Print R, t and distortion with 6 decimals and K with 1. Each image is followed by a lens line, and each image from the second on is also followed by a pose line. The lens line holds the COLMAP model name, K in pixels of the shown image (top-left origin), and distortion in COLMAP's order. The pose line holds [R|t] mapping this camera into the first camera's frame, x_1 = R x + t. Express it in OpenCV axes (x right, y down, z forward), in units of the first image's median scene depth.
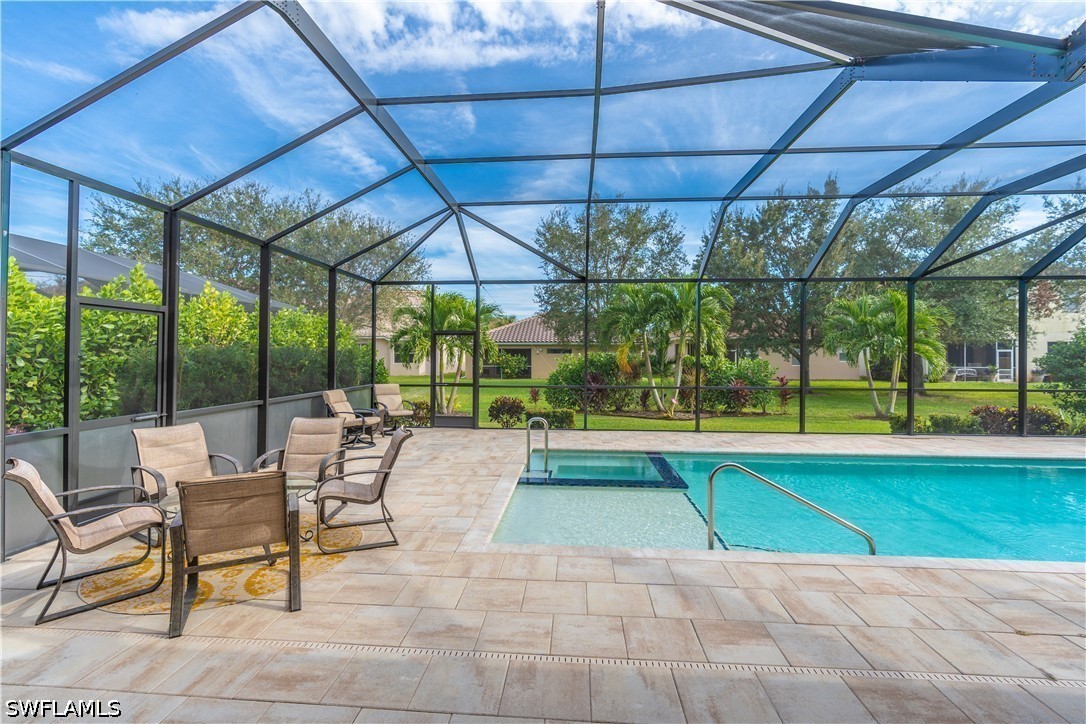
lens RADIAL K [[491.5, 0, 540.7], [0, 491.5, 353.8], [0, 0, 1]] dist [-0.000303, 0.000170]
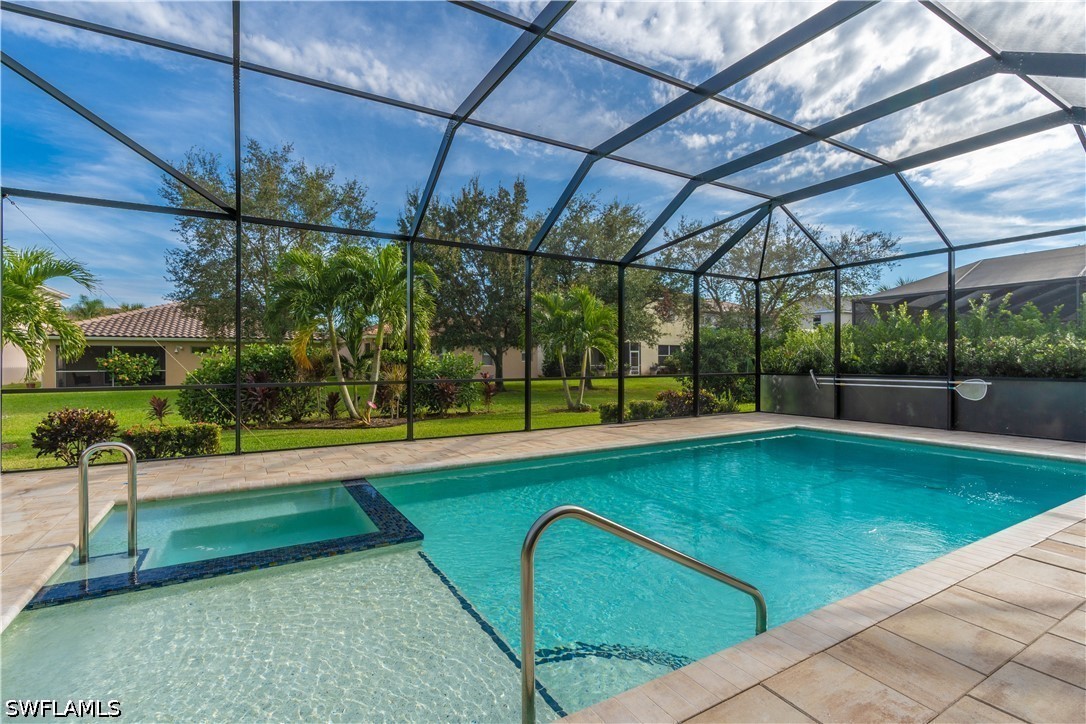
lens RADIAL K [[507.2, 0, 535.3], [0, 507.2, 363.9], [0, 0, 1]] dist [-0.001516, 0.000647]
pose [[0.825920, -0.008515, 0.563723, 0.035848], [0.003508, 0.999944, 0.009964, 0.030789], [-0.563776, -0.006252, 0.825904, 0.222936]]
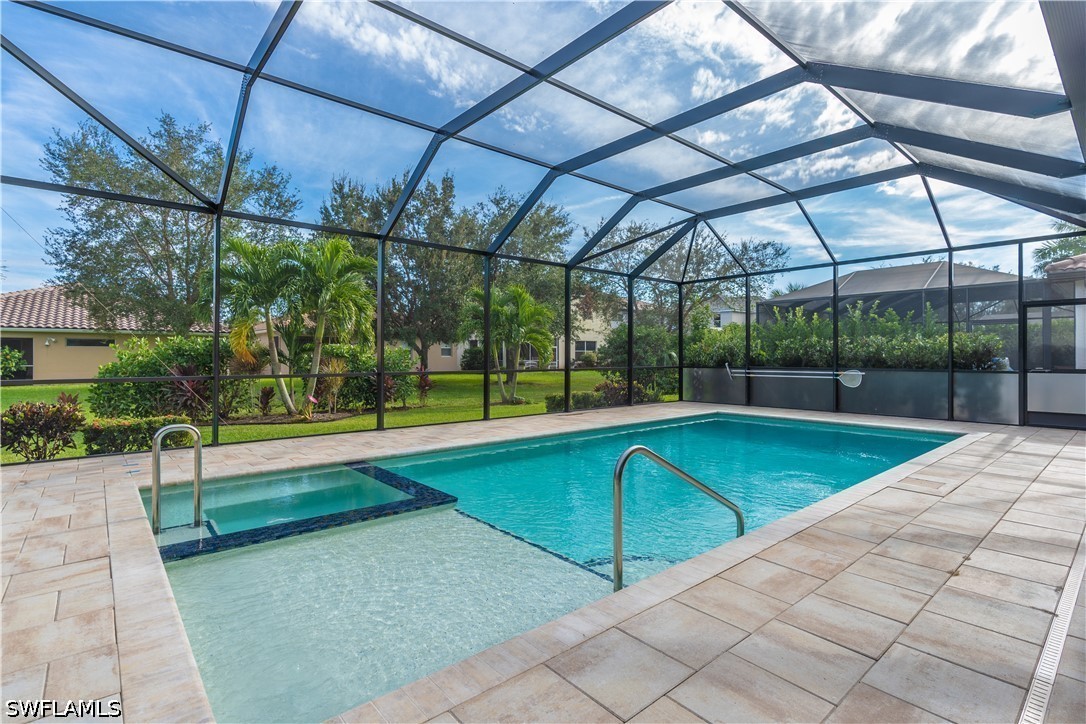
lens RADIAL K [[519.2, 0, 537.7], [0, 519.2, 354.7], [0, 0, 1]] dist [-0.002674, -0.000422]
pose [[0.711915, -0.001162, 0.702265, -0.074954], [0.000628, 0.999999, 0.001018, 0.033653], [-0.702266, -0.000284, 0.711915, 0.206487]]
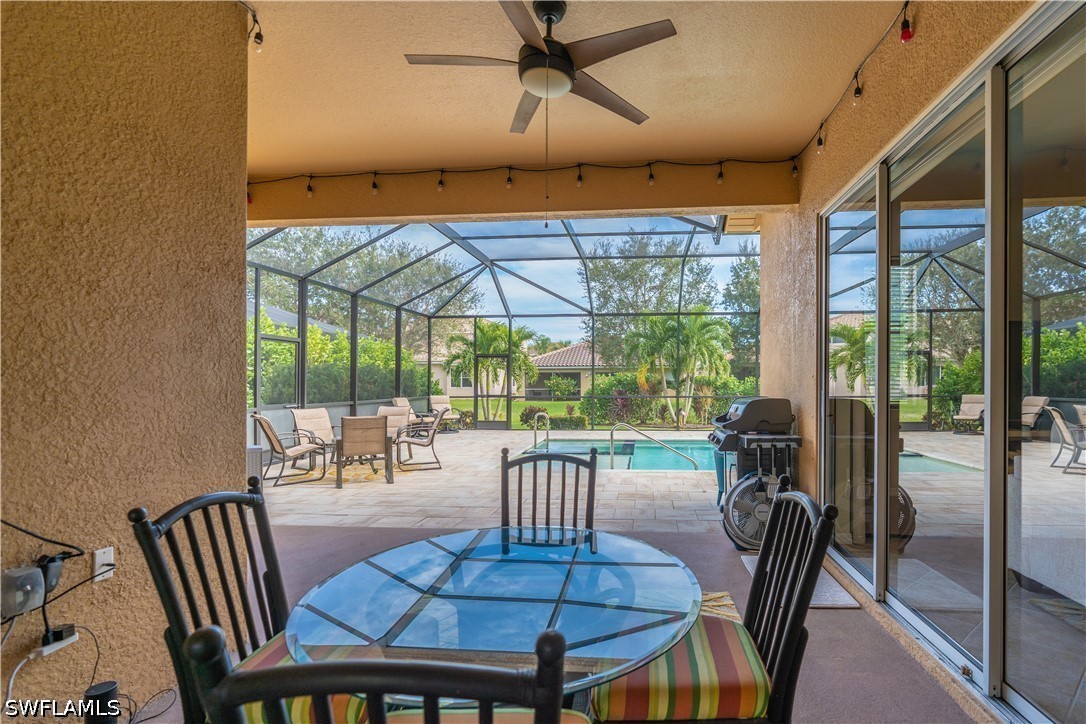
lens RADIAL K [[526.1, 0, 601.4], [0, 526.1, 383.6], [0, 0, 1]] dist [-0.002292, 0.001231]
pose [[0.999872, -0.004314, -0.015408, 0.125822], [0.004396, 0.999976, 0.005349, 0.023369], [0.015385, -0.005417, 0.999867, -0.354377]]
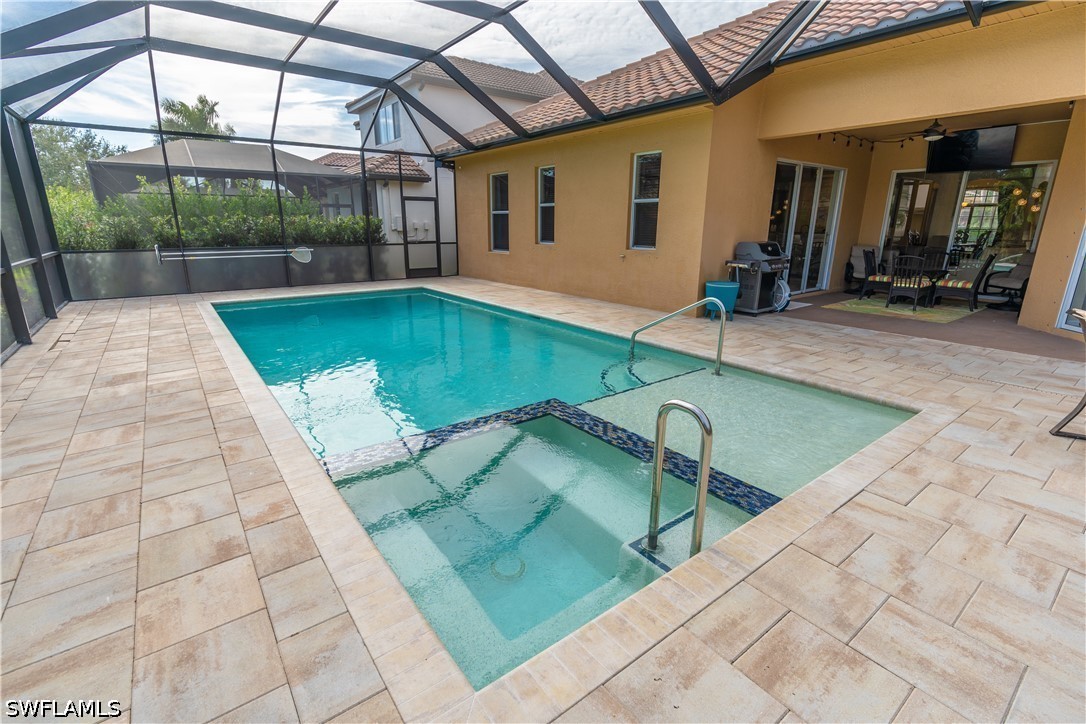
lens RADIAL K [[491.5, 0, 540.7], [0, 491.5, 353.8], [0, 0, 1]] dist [-0.000303, 0.000170]
pose [[-0.656726, -0.199644, 0.727223, -0.106329], [-0.007135, 0.965923, 0.258731, 0.009783], [-0.754095, 0.164727, -0.635772, 0.785567]]
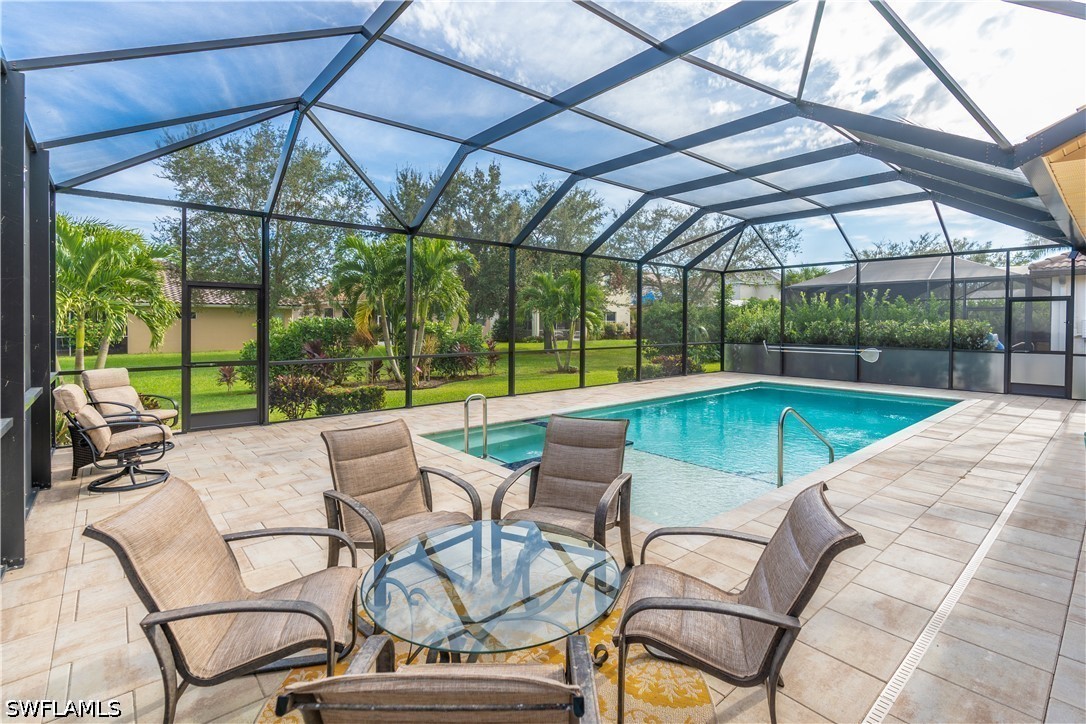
lens RADIAL K [[500.7, 0, 547.0], [0, 500.7, 362.8], [0, 0, 1]] dist [0.004863, 0.000665]
pose [[0.706409, -0.058831, 0.705355, -0.319480], [-0.002173, 0.996355, 0.085279, 0.001109], [-0.707801, -0.061775, 0.703706, 0.196739]]
